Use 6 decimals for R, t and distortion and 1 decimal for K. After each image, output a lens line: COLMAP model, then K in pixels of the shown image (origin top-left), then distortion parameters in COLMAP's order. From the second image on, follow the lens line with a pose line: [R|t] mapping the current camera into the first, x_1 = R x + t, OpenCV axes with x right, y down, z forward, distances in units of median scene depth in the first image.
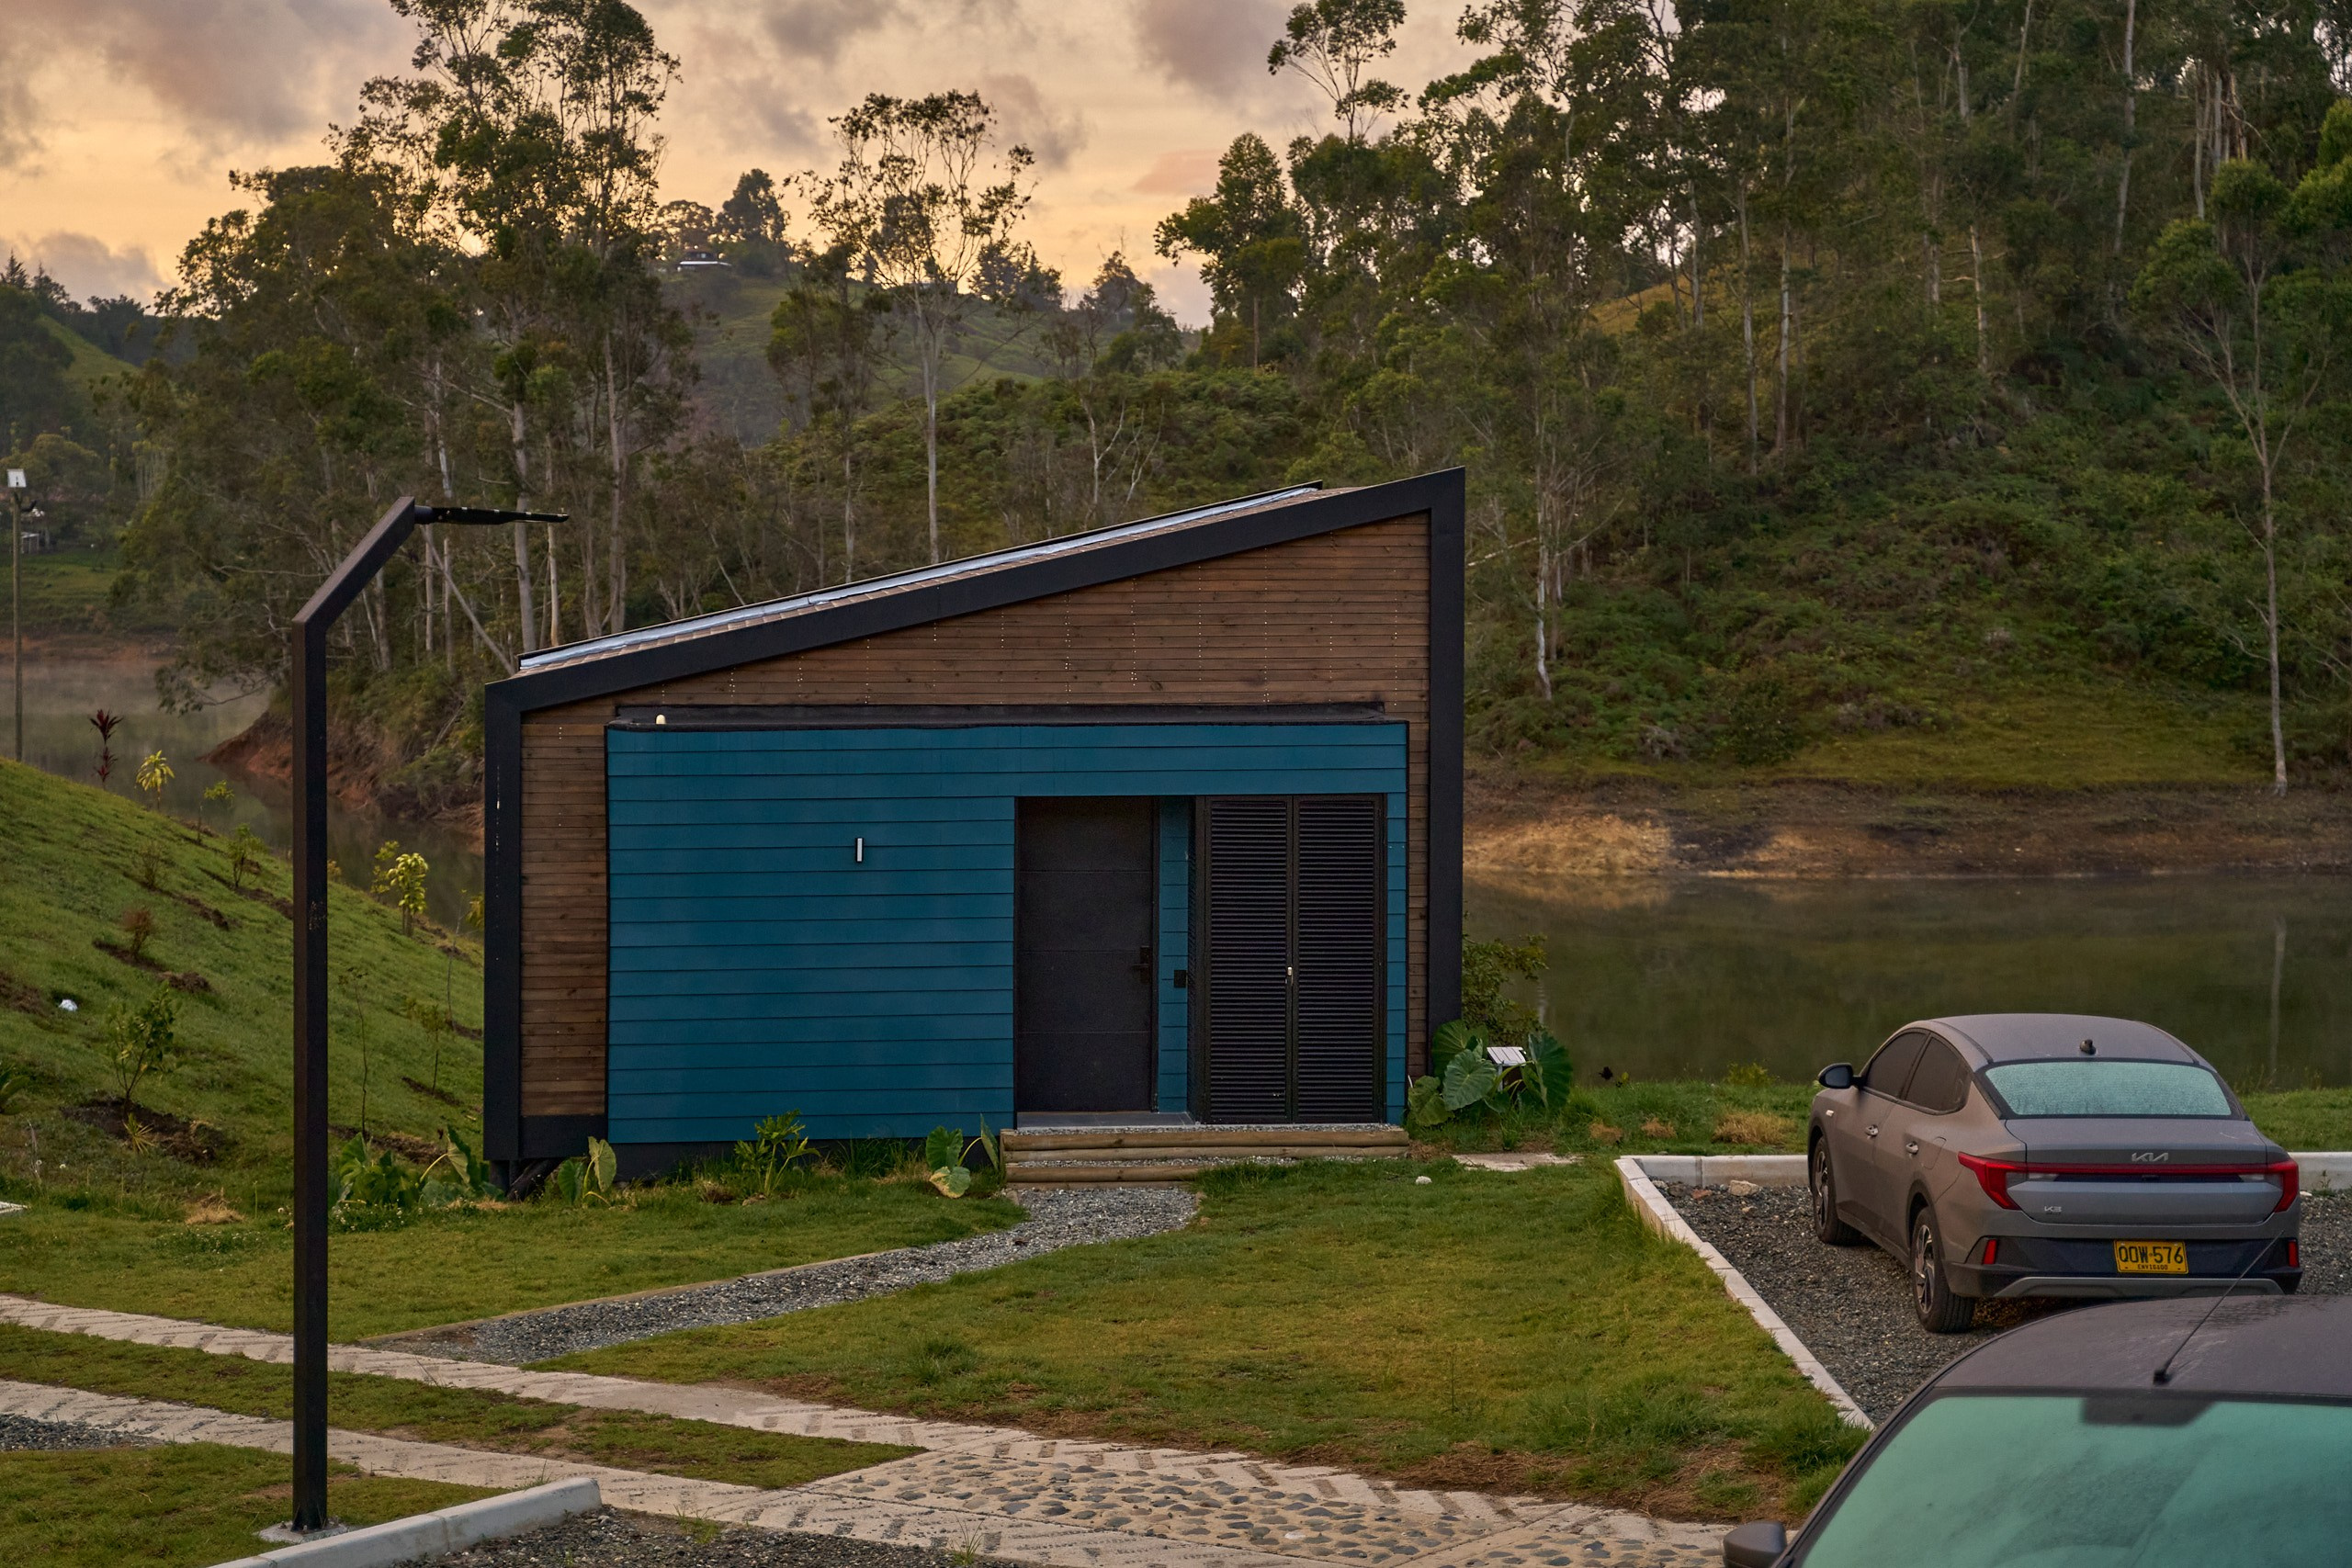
lens RADIAL K [[3931.8, 0, 1183.0], [0, 3931.8, 649.8], [0, 0, 1]] dist [0.180314, 0.000000]
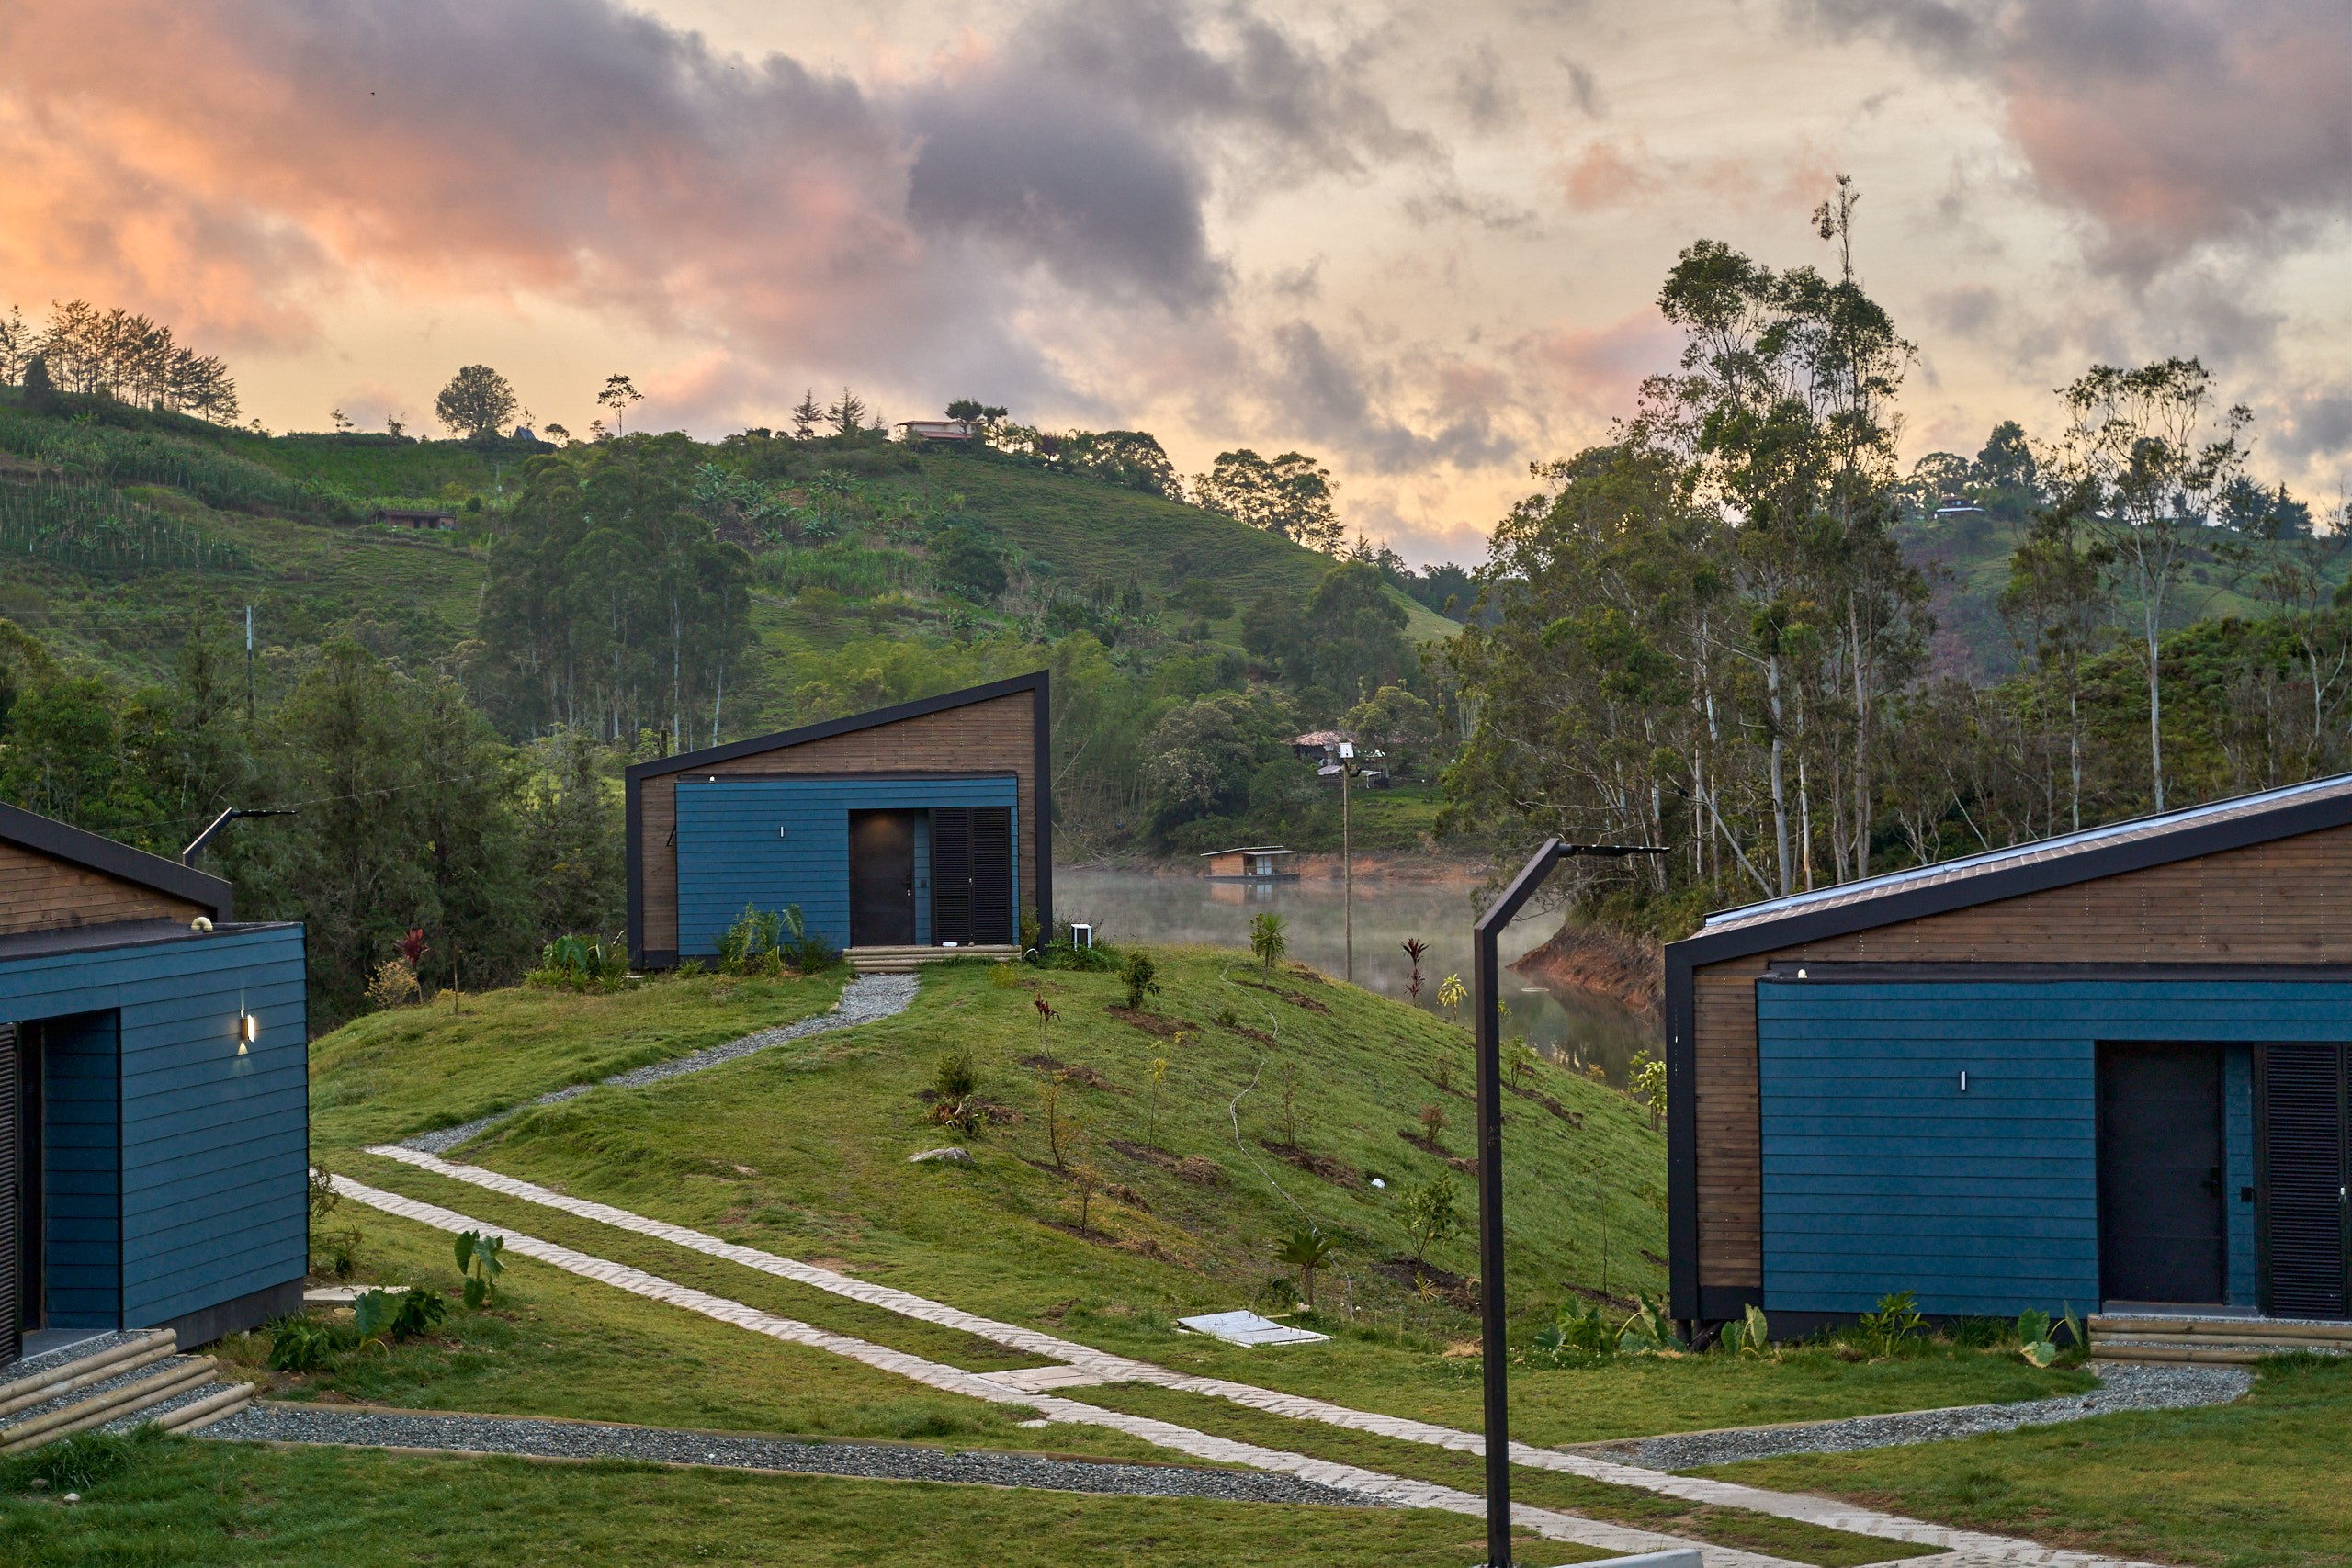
lens RADIAL K [[3567.2, 0, 1196.1], [0, 3567.2, 758.9], [0, 0, 1]] dist [0.135256, 0.000000]
pose [[0.945329, -0.015735, -0.325739, 0.056105], [0.006203, 0.999522, -0.030281, -0.016743], [0.326059, 0.026605, 0.944975, -0.139433]]
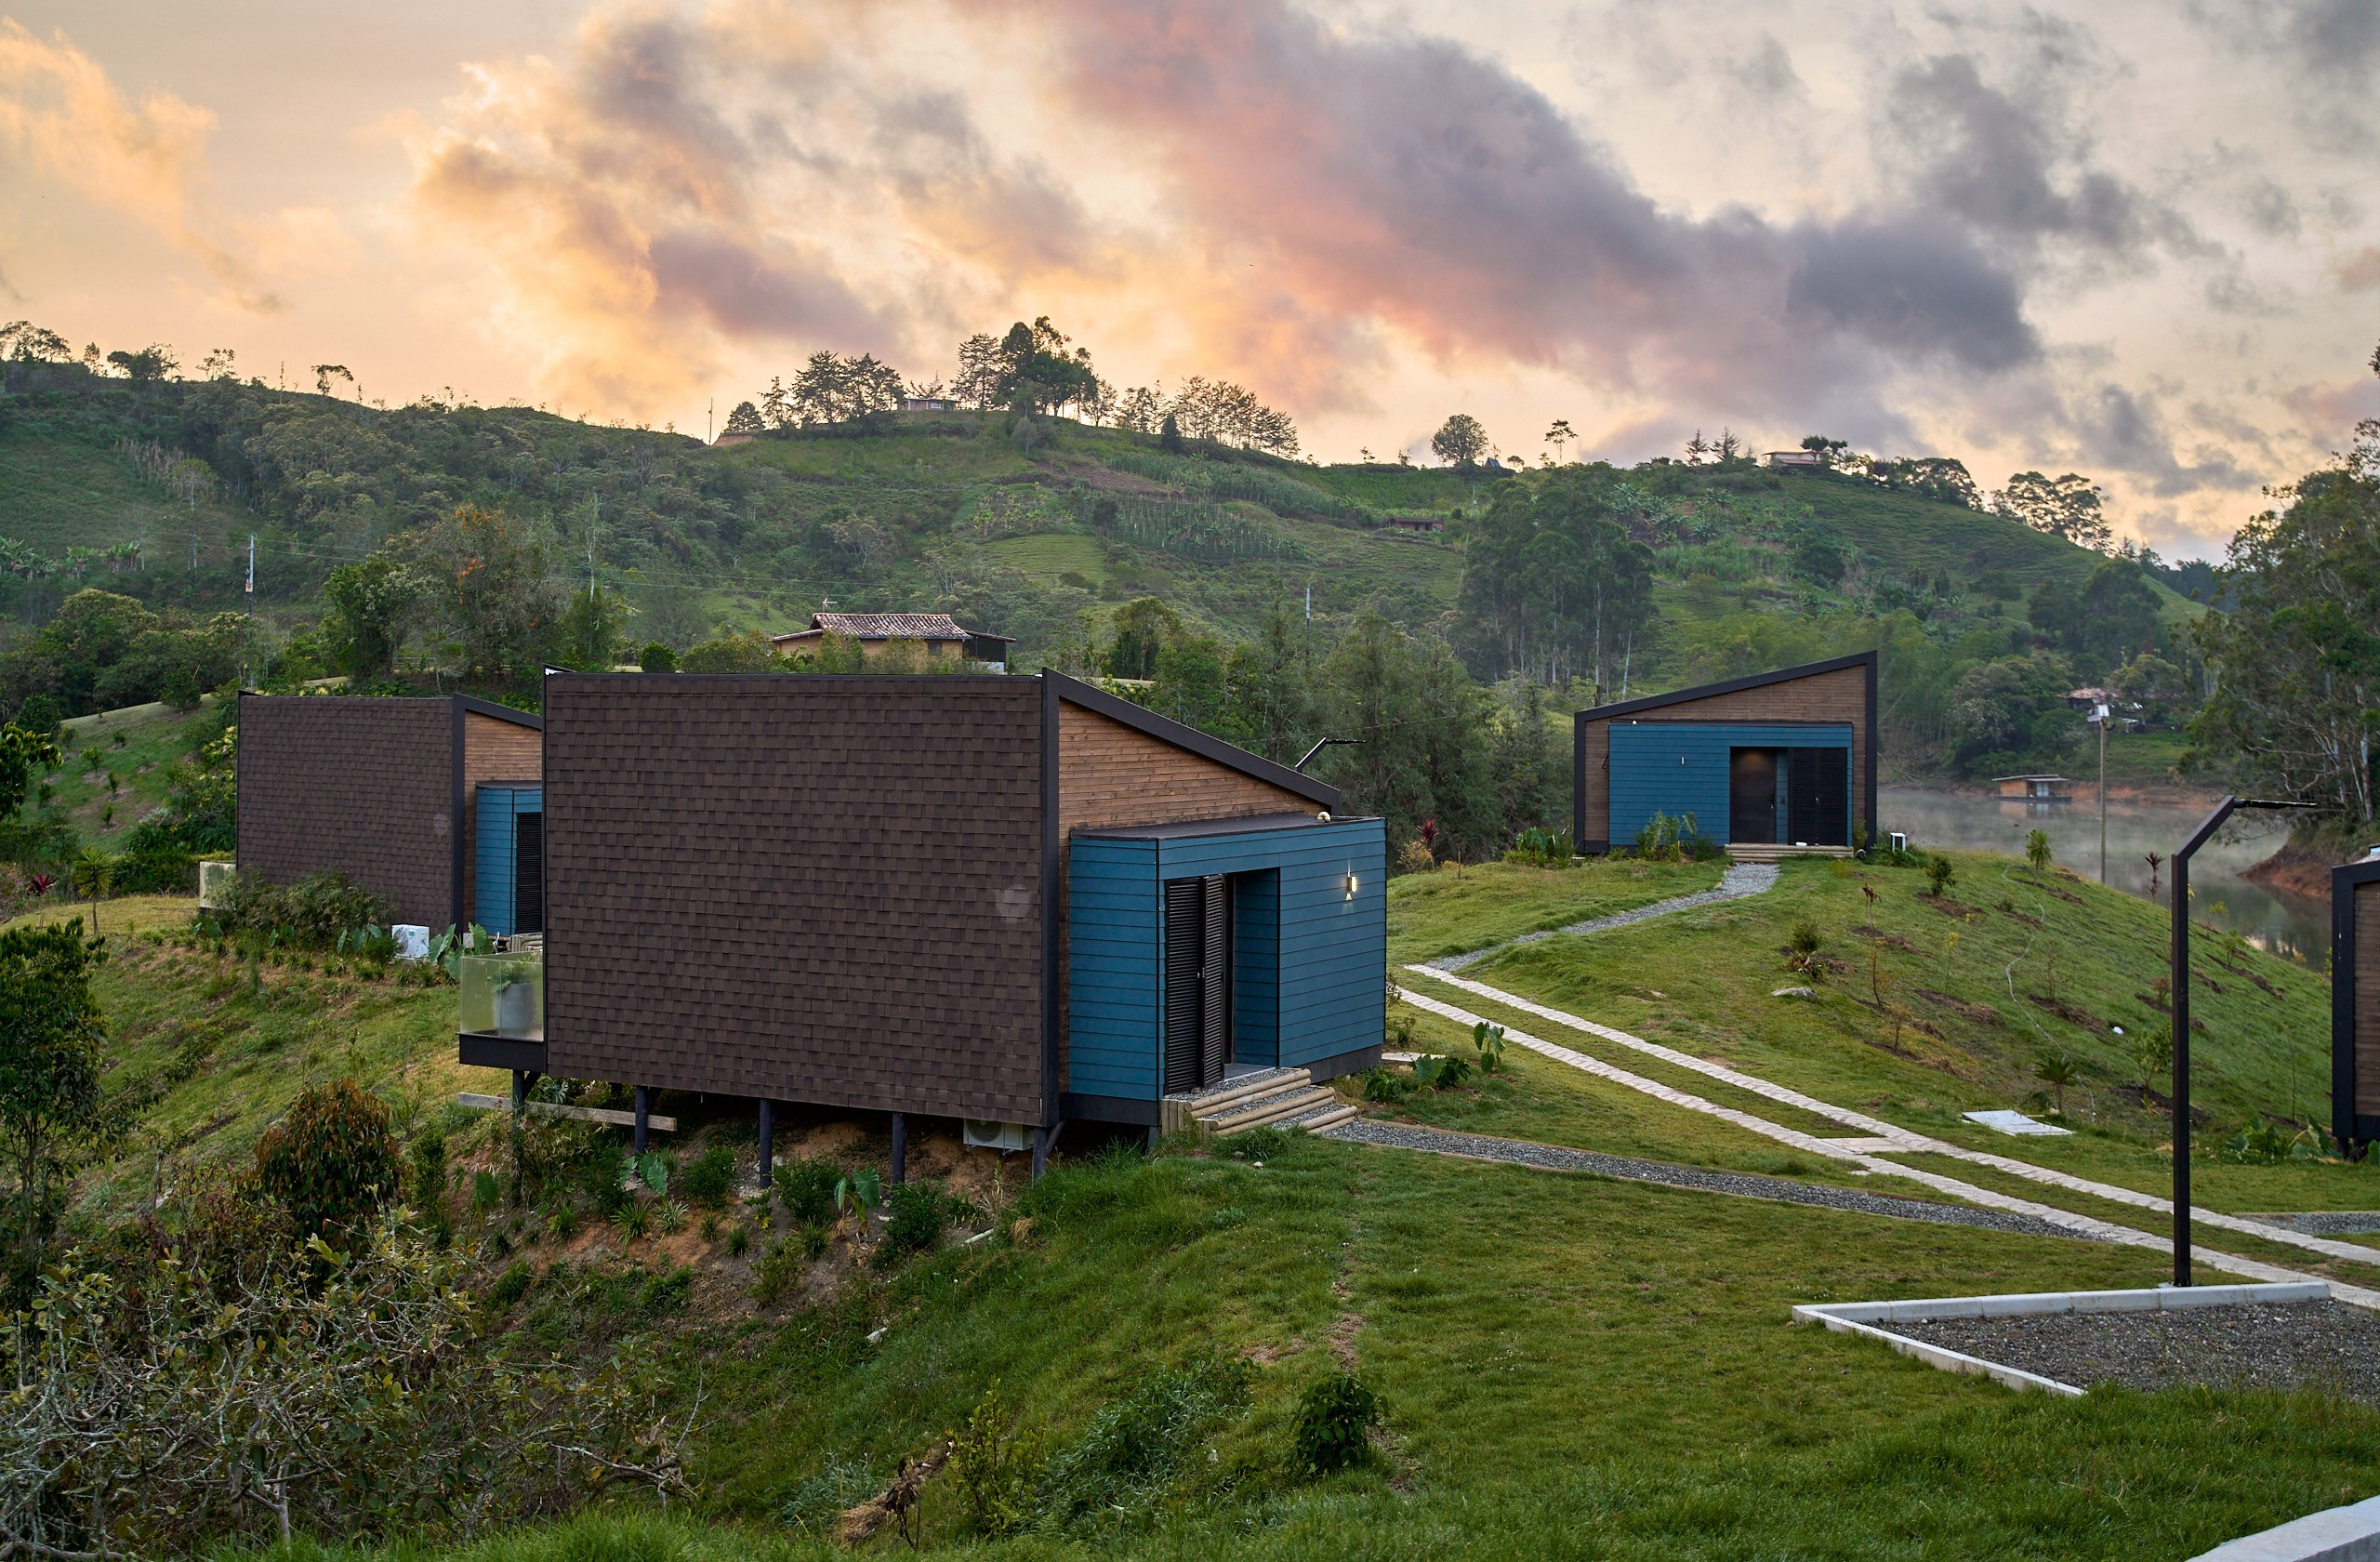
lens RADIAL K [[2608.2, 0, 1192.3], [0, 2608.2, 652.0], [0, 0, 1]] dist [-0.005460, 0.000000]
pose [[0.808613, -0.006261, -0.588307, 0.095036], [-0.024654, 0.998704, -0.044515, -0.022466], [0.587824, 0.050499, 0.807411, -0.242300]]
